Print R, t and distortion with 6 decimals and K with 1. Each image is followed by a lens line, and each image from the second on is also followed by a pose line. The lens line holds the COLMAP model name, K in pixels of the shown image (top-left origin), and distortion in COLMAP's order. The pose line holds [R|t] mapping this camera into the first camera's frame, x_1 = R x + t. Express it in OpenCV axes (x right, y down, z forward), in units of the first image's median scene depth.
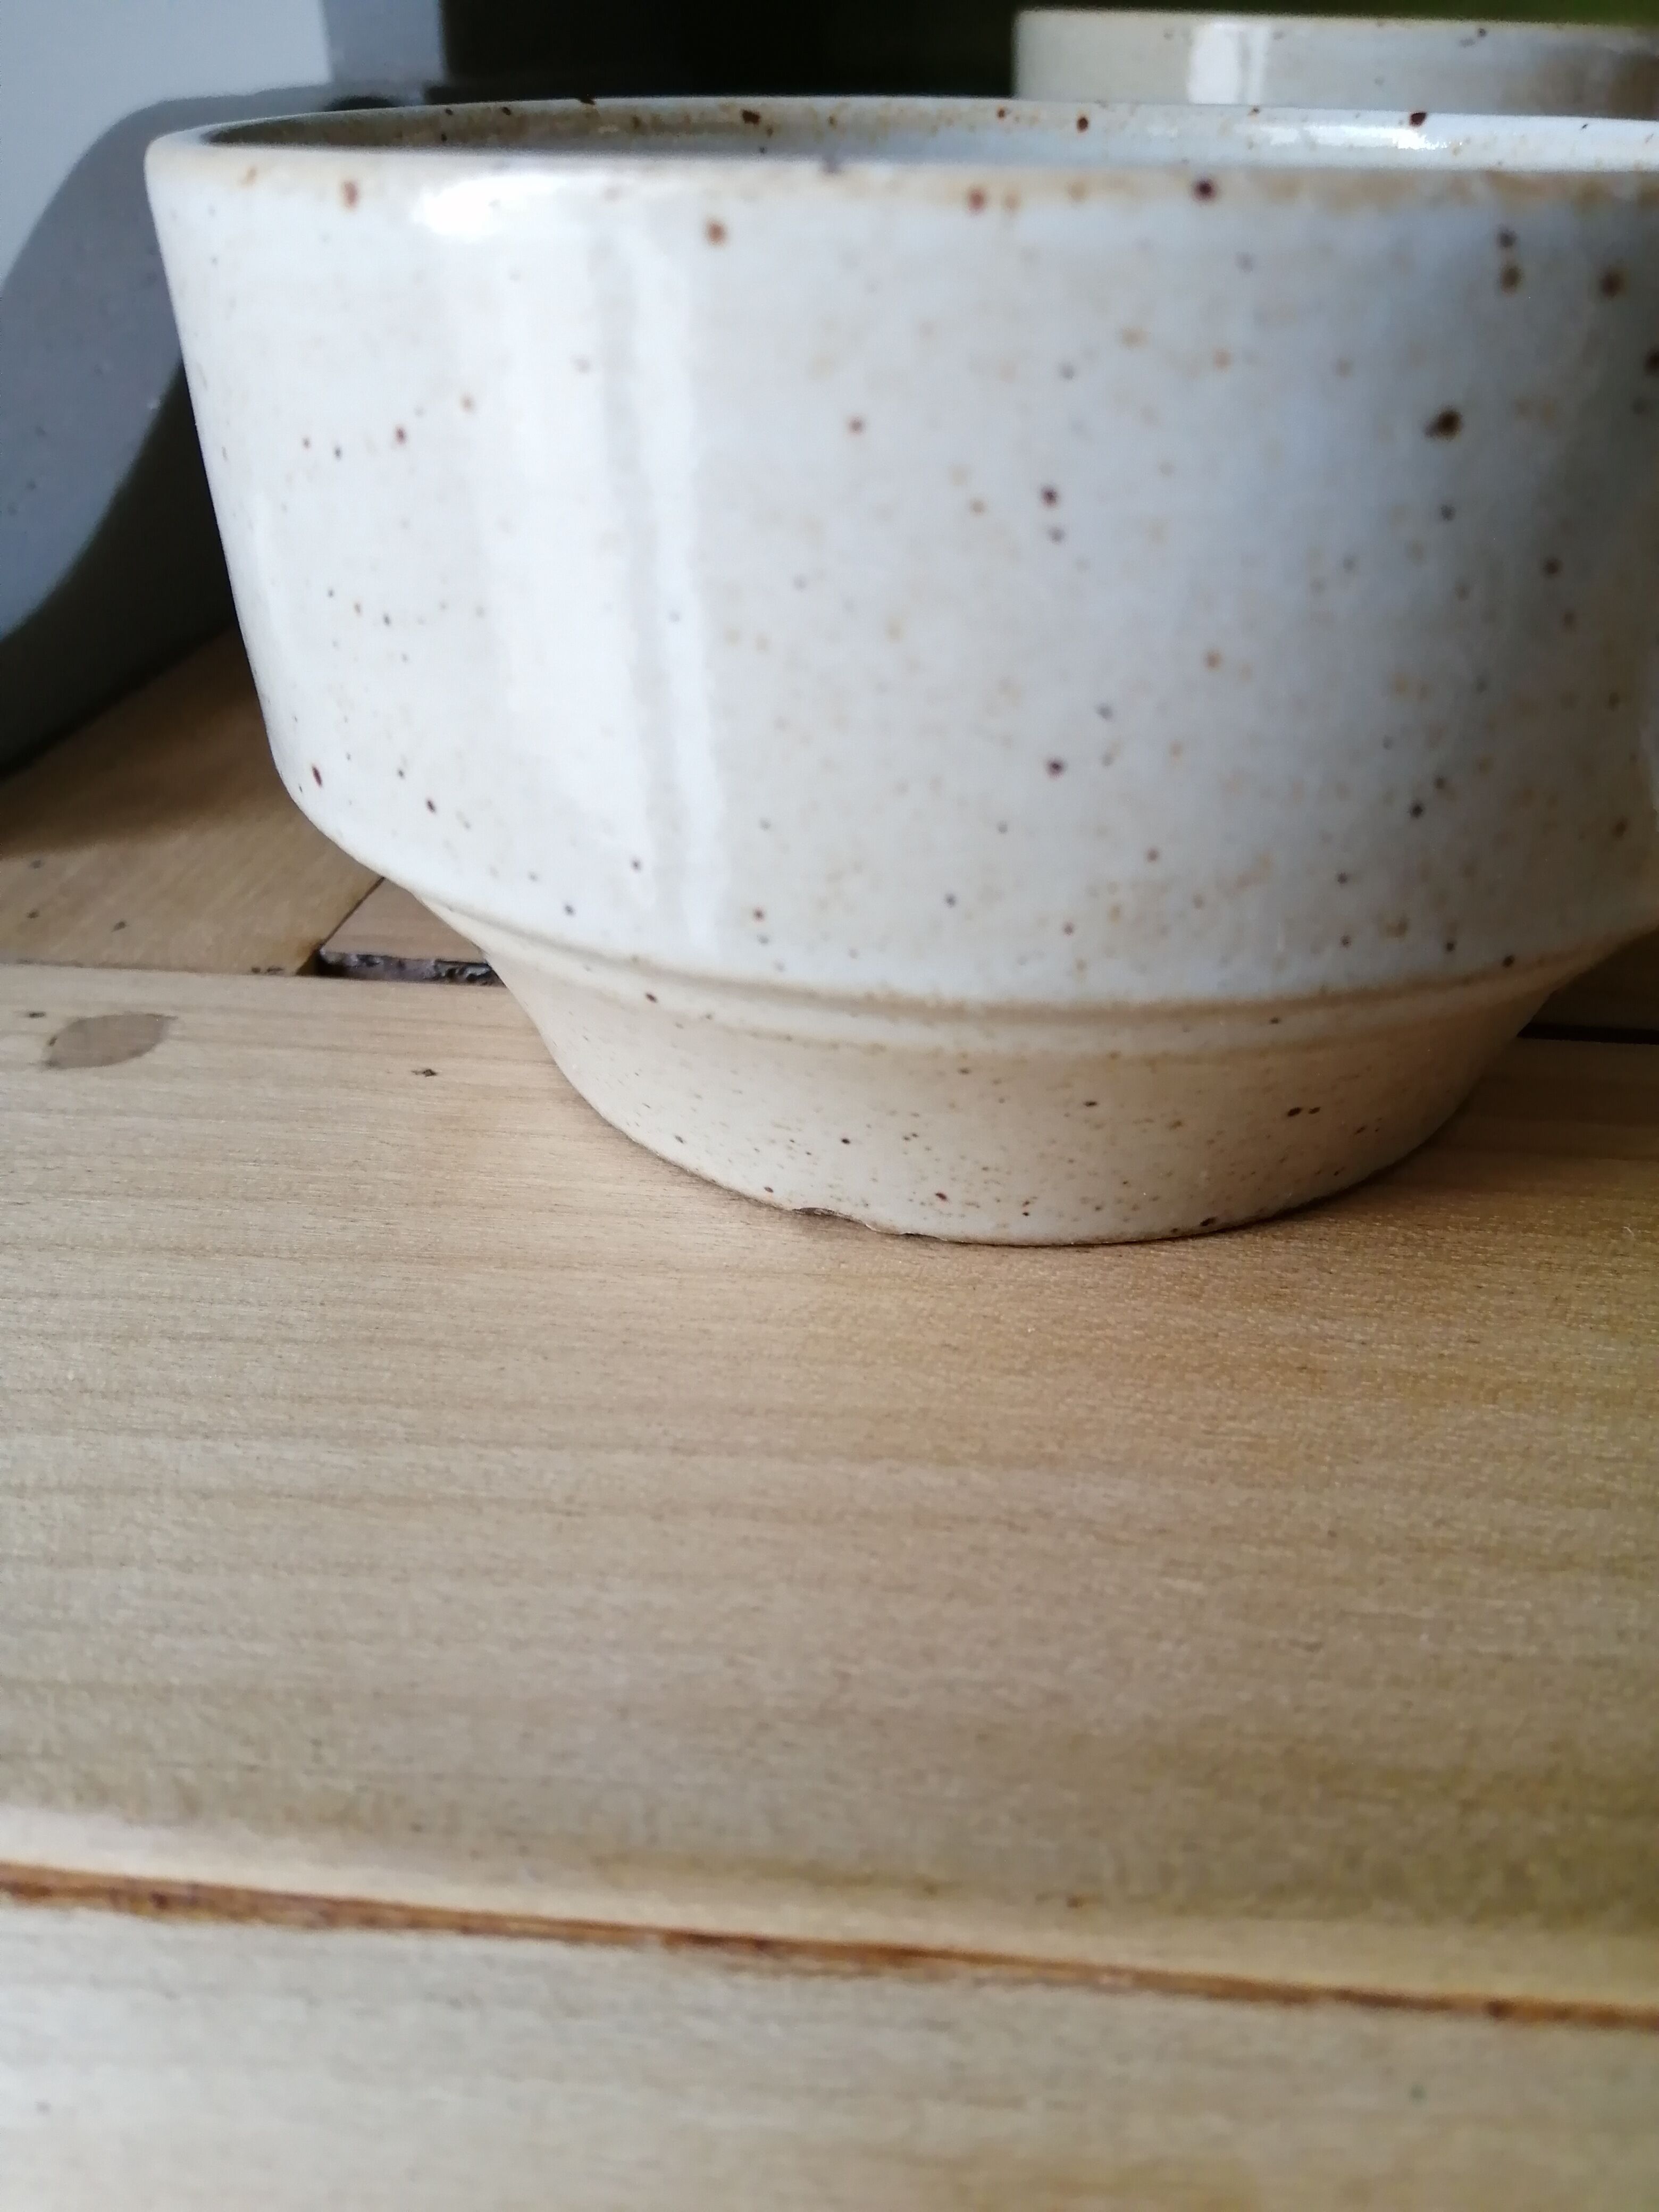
lens RADIAL K [[1778.3, 0, 829.5], [0, 1778.3, 1106.0], [0, 0, 1]] dist [0.090112, -0.229016]
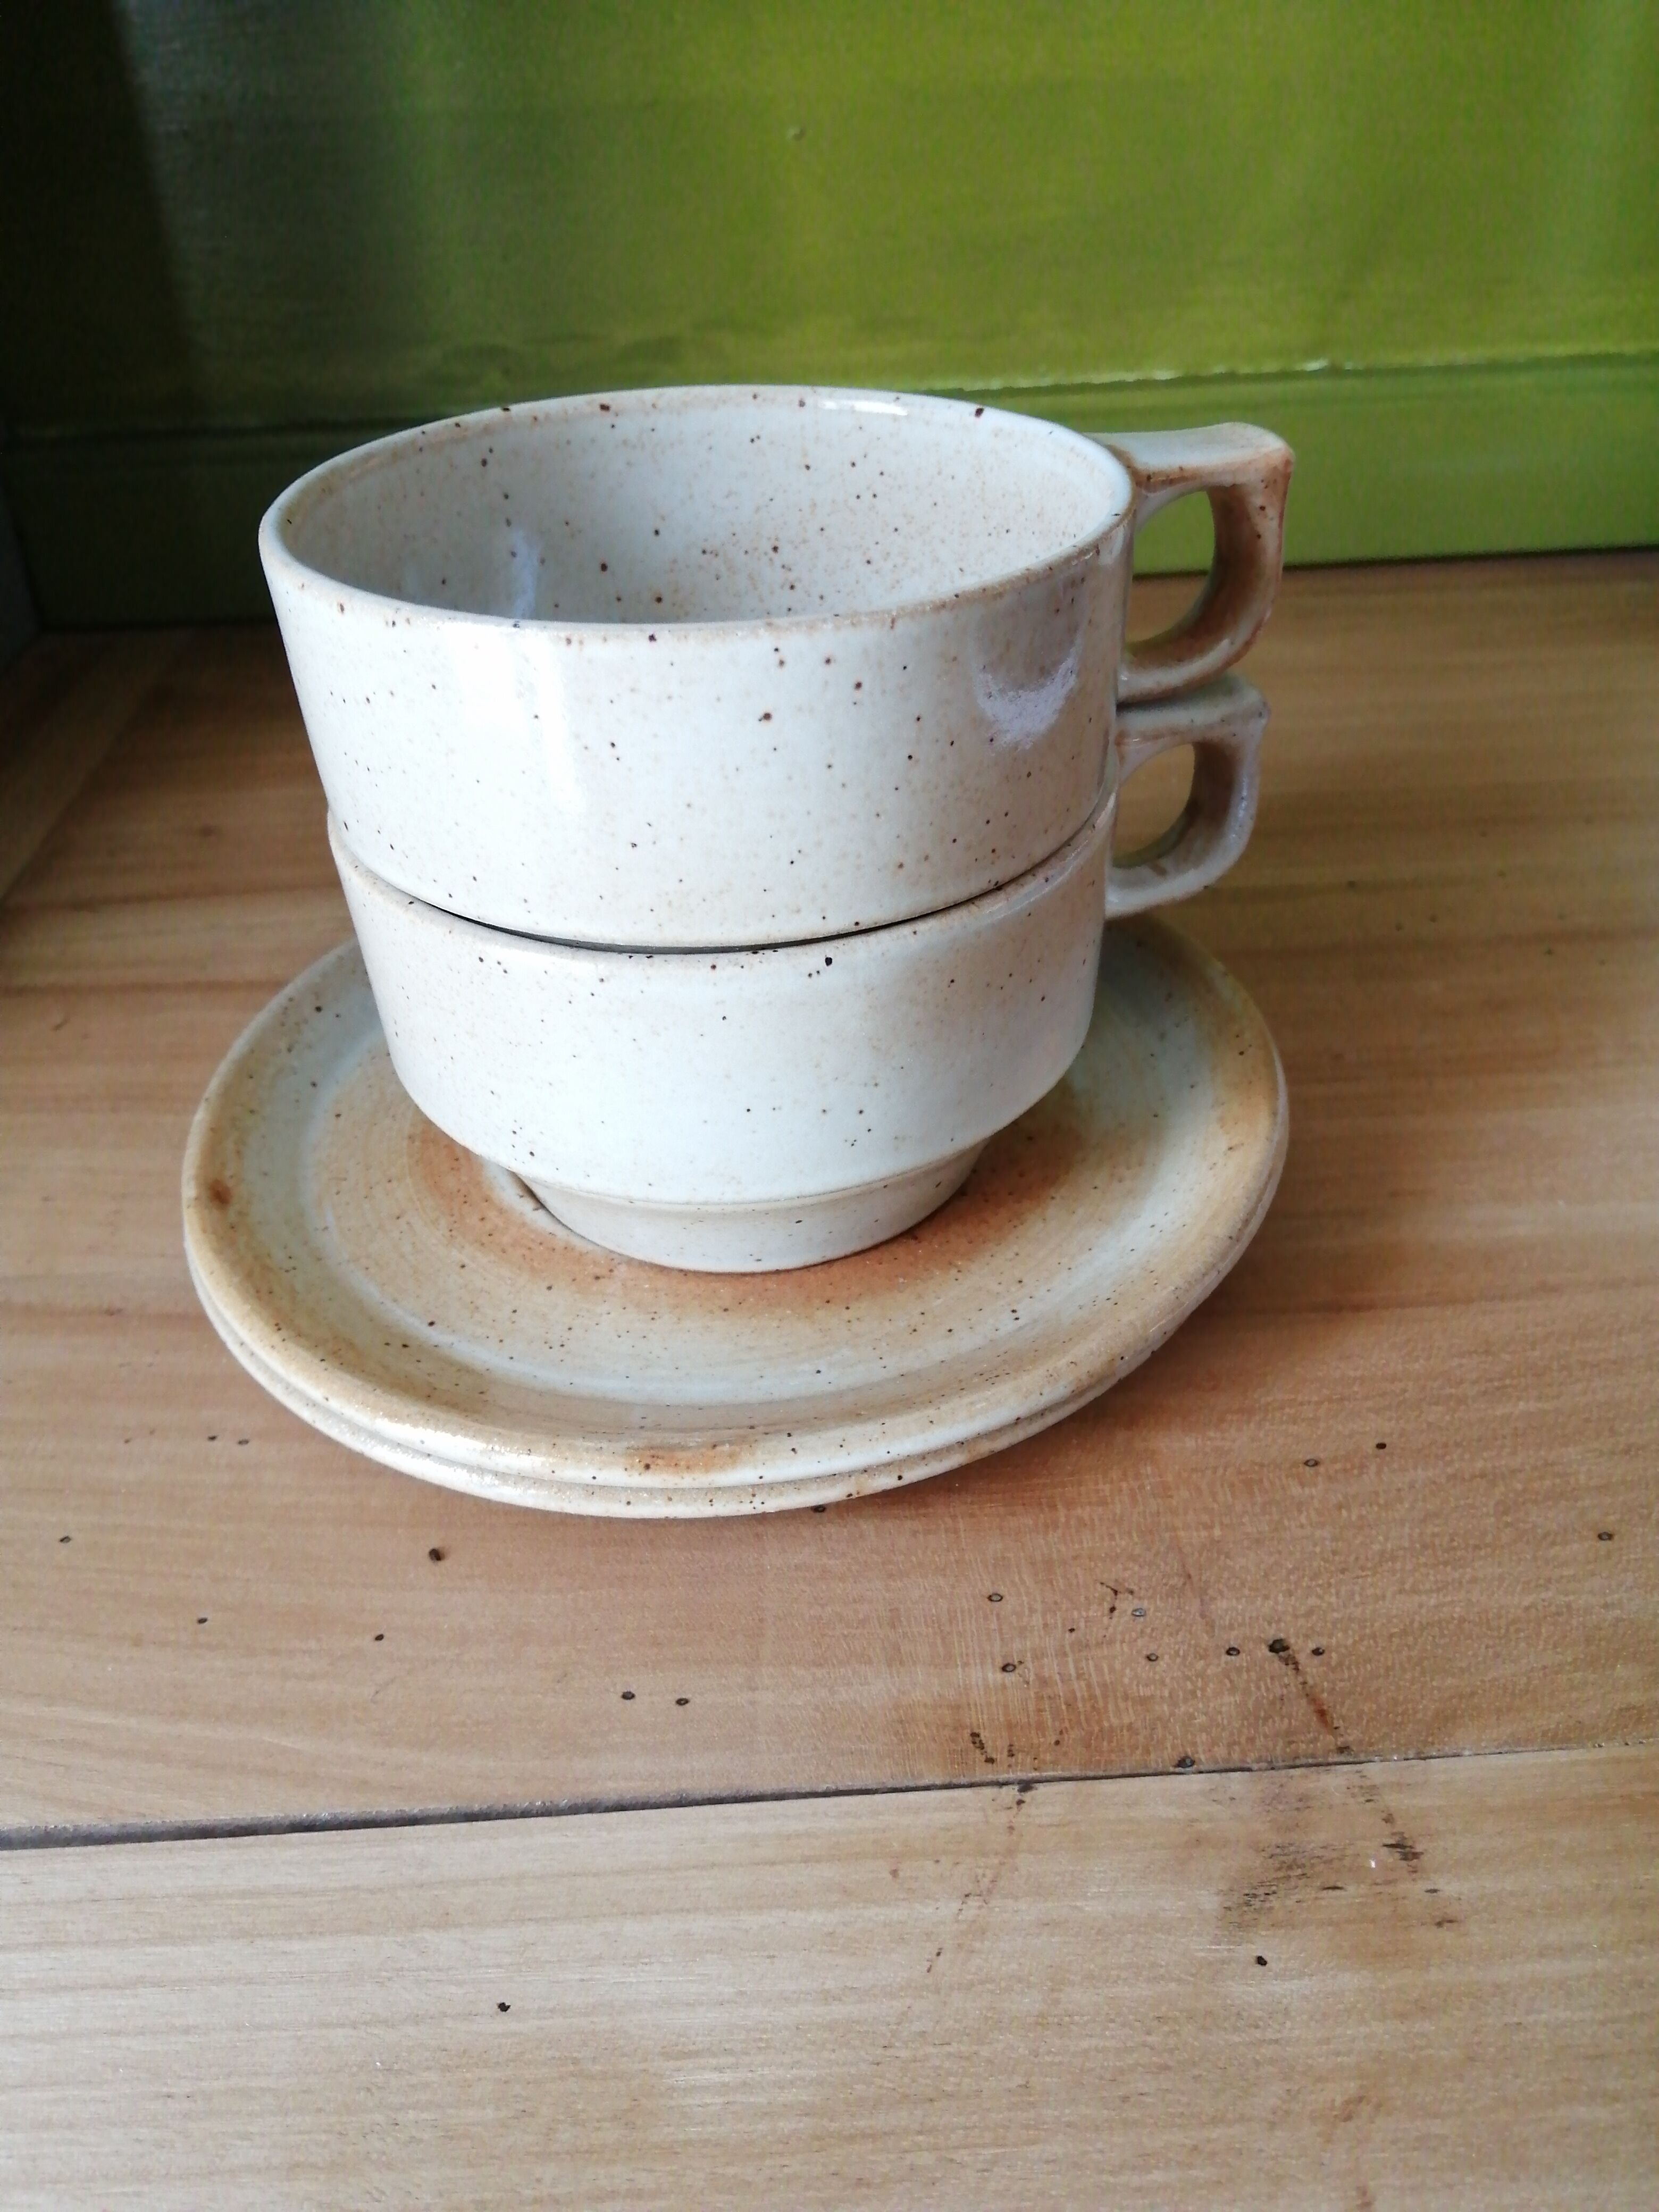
lens RADIAL K [[1777.0, 0, 806.3], [0, 1777.0, 1099.5], [0, 0, 1]] dist [0.007308, -0.053622]
pose [[0.997220, 0.014973, -0.072991, 0.509999], [-0.010017, 0.997649, 0.067795, -0.012920], [0.073835, -0.066875, 0.995026, -1.308103]]
